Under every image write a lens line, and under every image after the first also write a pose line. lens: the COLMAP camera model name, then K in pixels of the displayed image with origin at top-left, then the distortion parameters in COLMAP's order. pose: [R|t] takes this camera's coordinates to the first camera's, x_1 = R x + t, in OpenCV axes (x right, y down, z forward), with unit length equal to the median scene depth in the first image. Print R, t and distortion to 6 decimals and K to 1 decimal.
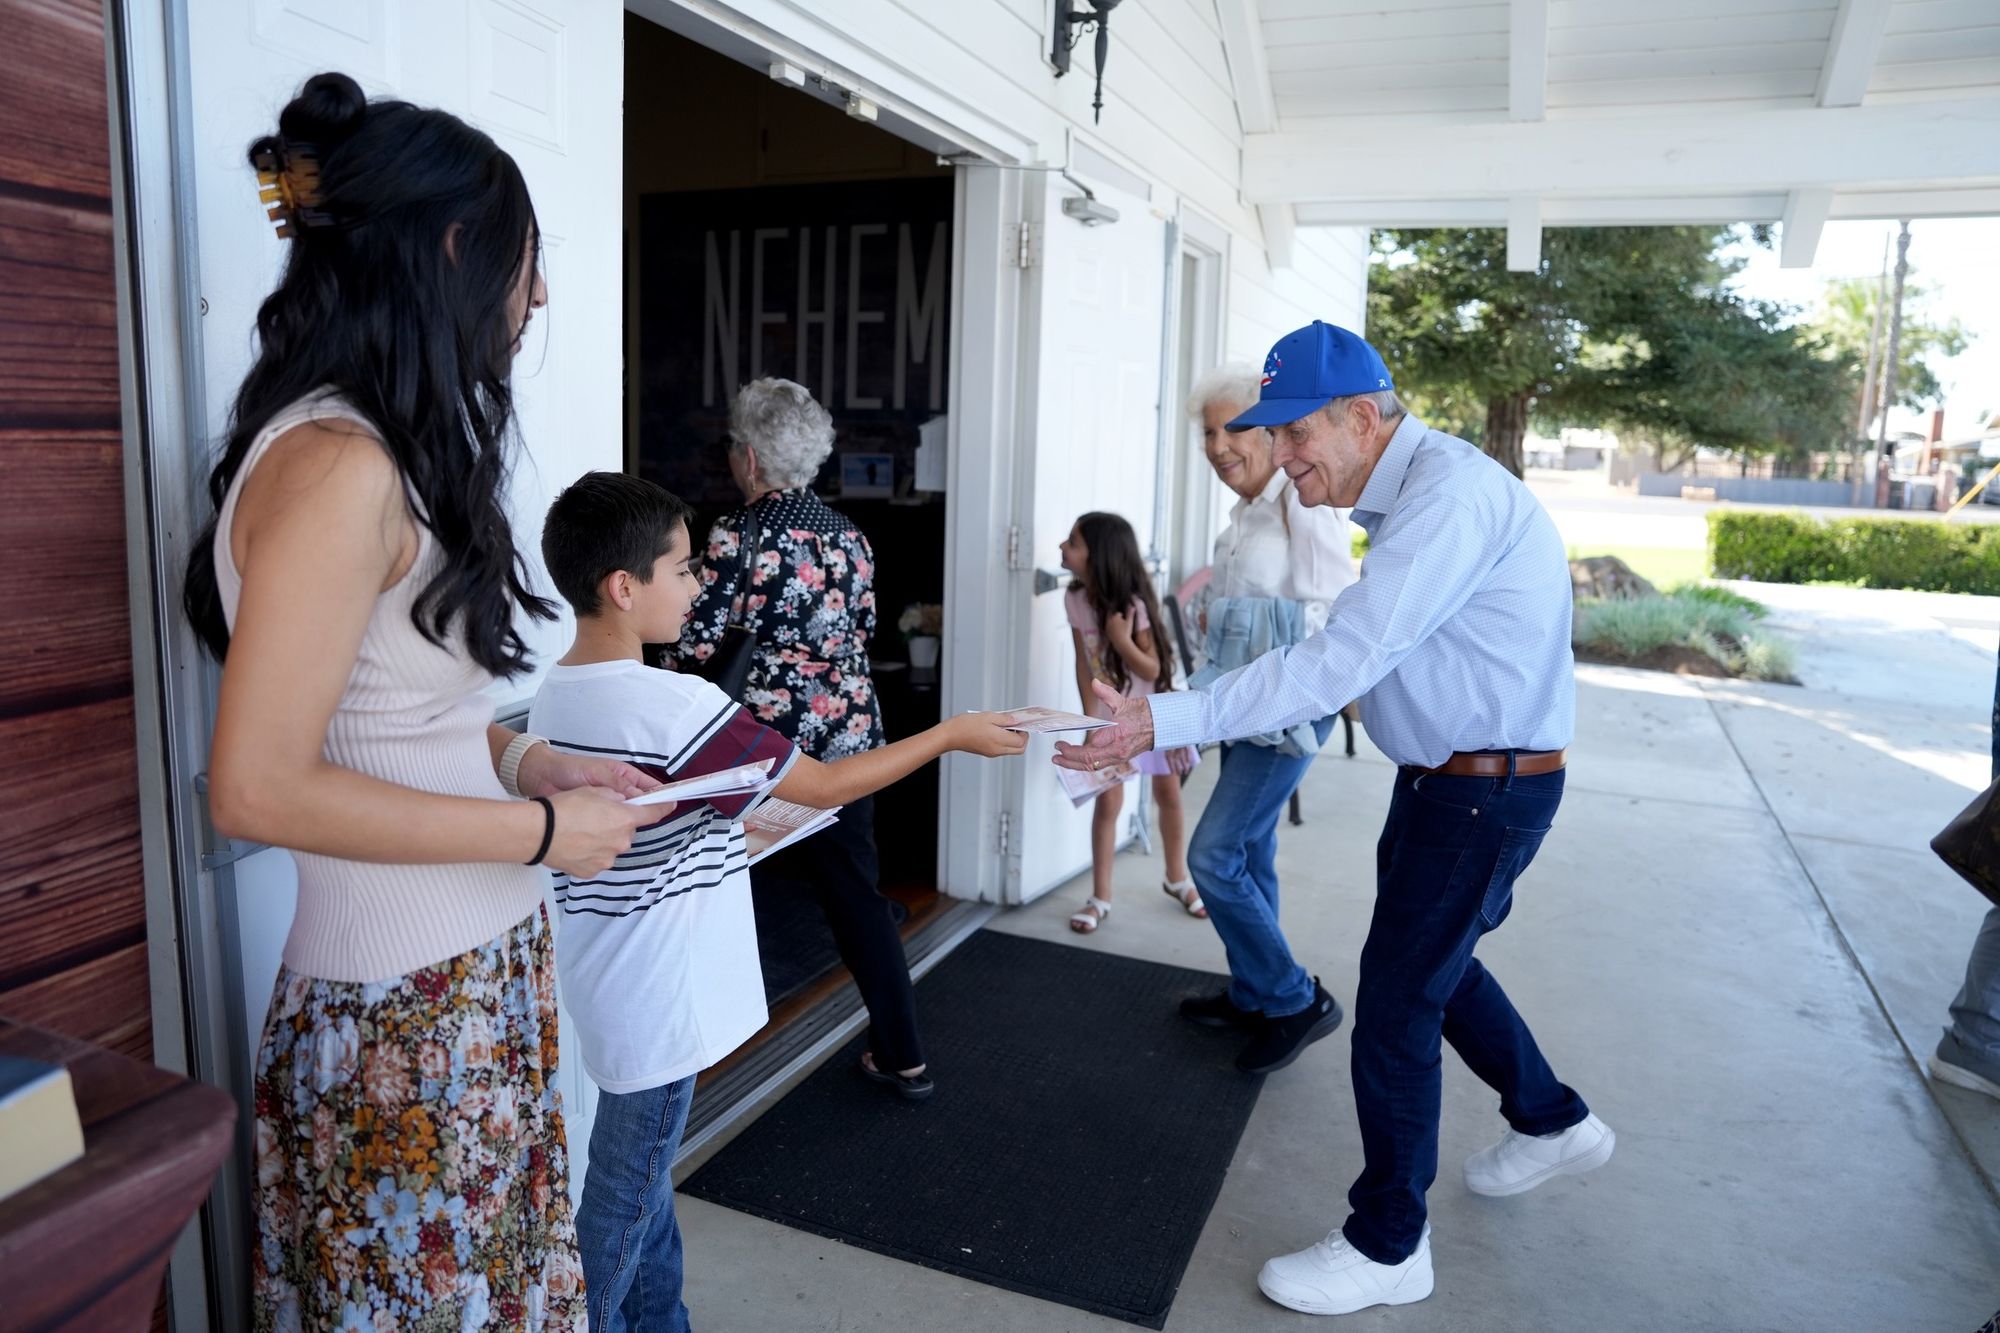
lens RADIAL K [[1426.4, 0, 1000.0], [0, 1426.4, 666.5], [0, 0, 1]] dist [-0.001816, 0.000657]
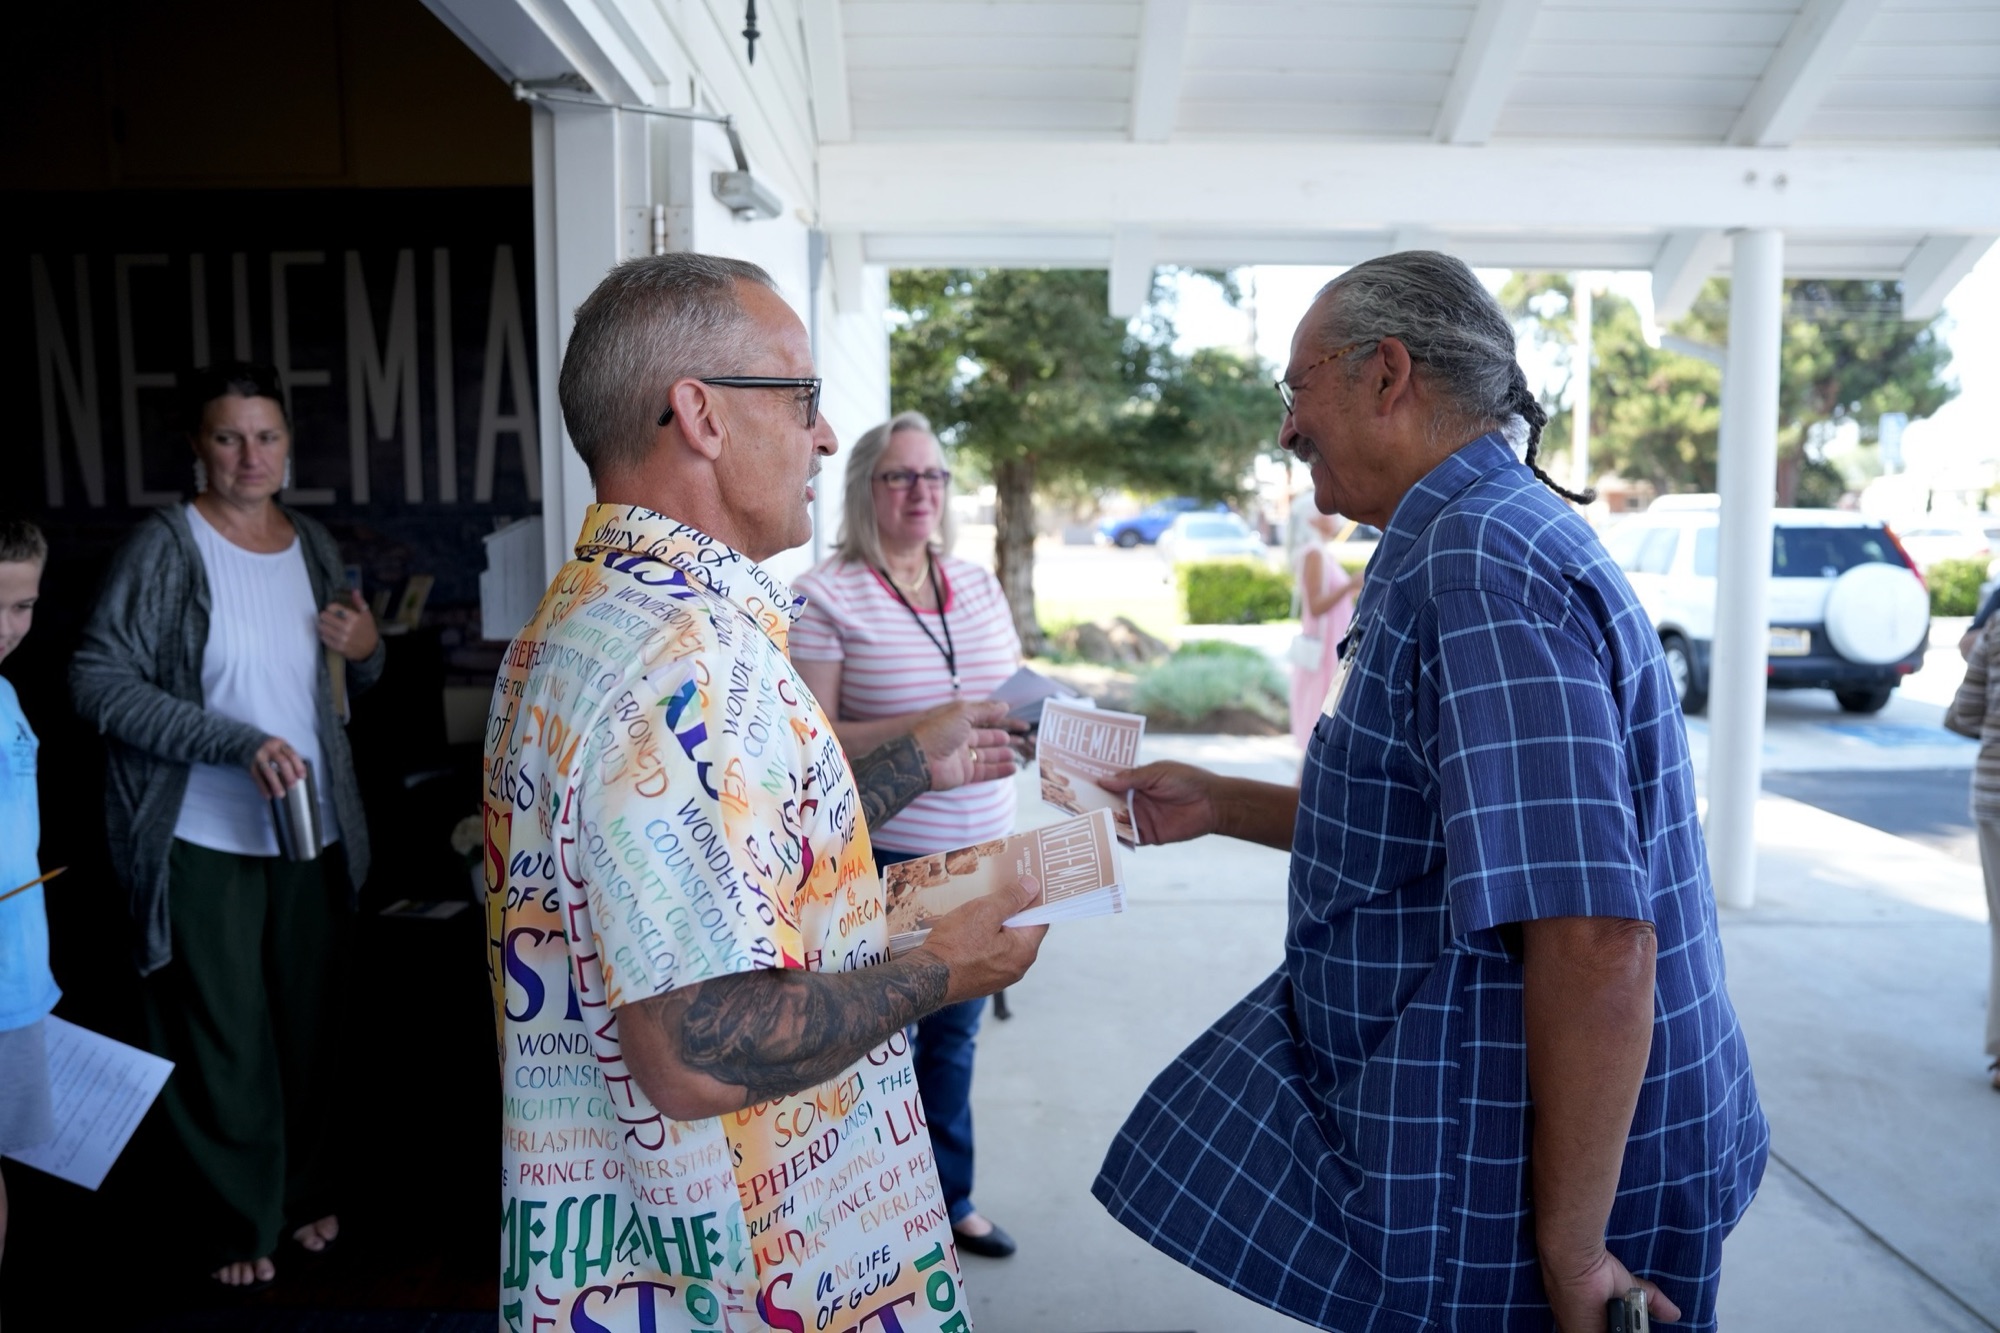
lens RADIAL K [[1403.2, 0, 1000.0], [0, 1403.2, 666.5], [0, 0, 1]] dist [-0.072545, 0.070833]
pose [[0.915435, -0.086637, 0.393031, -0.066076], [0.103608, 0.994372, -0.022126, -0.055448], [-0.388902, 0.060976, 0.919259, 0.264154]]
